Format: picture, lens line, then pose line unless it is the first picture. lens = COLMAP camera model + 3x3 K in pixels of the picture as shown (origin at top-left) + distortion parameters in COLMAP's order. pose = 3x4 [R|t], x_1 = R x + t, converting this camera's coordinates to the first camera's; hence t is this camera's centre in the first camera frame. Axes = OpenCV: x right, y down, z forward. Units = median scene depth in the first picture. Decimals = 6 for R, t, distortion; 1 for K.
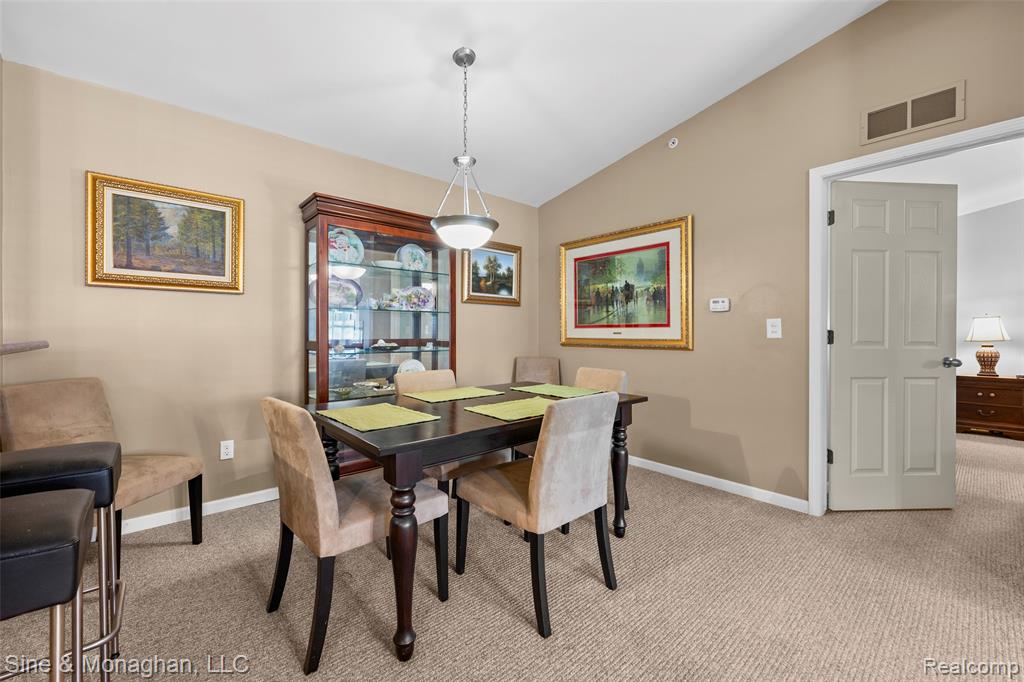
lens RADIAL K [[410.5, 0, 510.9], [0, 410.5, 332.4], [0, 0, 1]] dist [-0.001887, 0.000257]
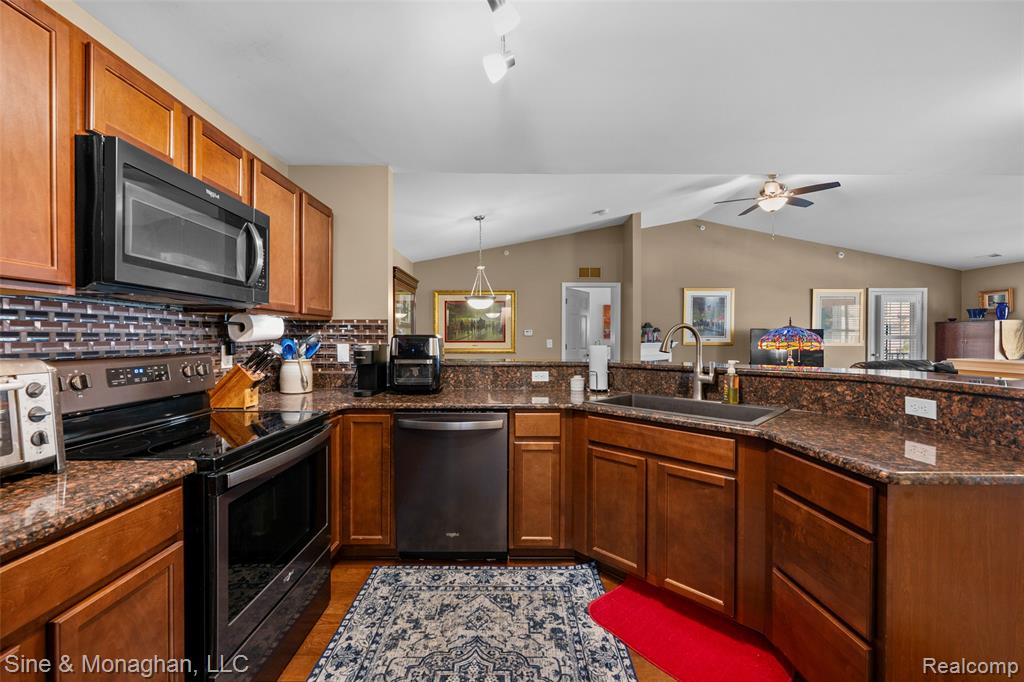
lens RADIAL K [[410.5, 0, 510.7], [0, 410.5, 341.4], [0, 0, 1]] dist [-0.001887, 0.000257]
pose [[0.650893, -0.009202, 0.759113, -1.489840], [-0.000792, 0.999918, 0.012801, -0.058380], [-0.759169, -0.008933, 0.650833, -0.458947]]
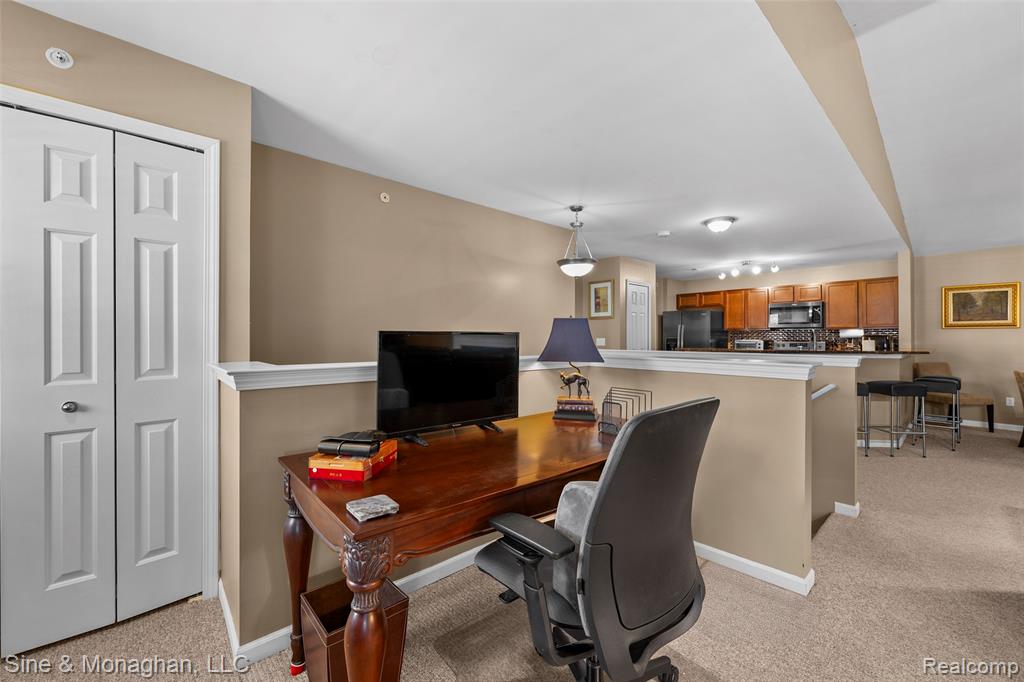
lens RADIAL K [[410.5, 0, 508.0], [0, 410.5, 337.2], [0, 0, 1]] dist [-0.001887, 0.000257]
pose [[0.013329, -0.007778, -0.999881, 1.441856], [-0.001223, 0.999969, -0.007795, -0.028432], [0.999910, 0.001327, 0.013319, -1.681072]]
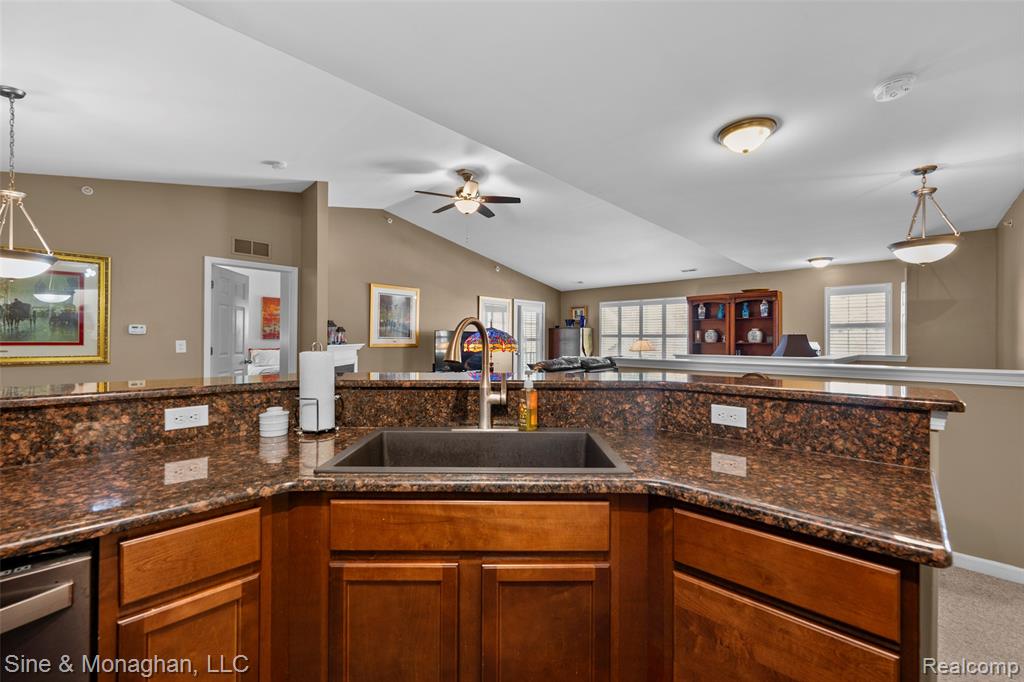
lens RADIAL K [[410.5, 0, 510.4], [0, 410.5, 340.0], [0, 0, 1]] dist [-0.001887, 0.000257]
pose [[-0.084147, -0.003033, 0.996449, -1.152682], [-0.009491, 0.999952, 0.002242, -0.055535], [-0.996408, -0.009269, -0.084171, -0.162176]]
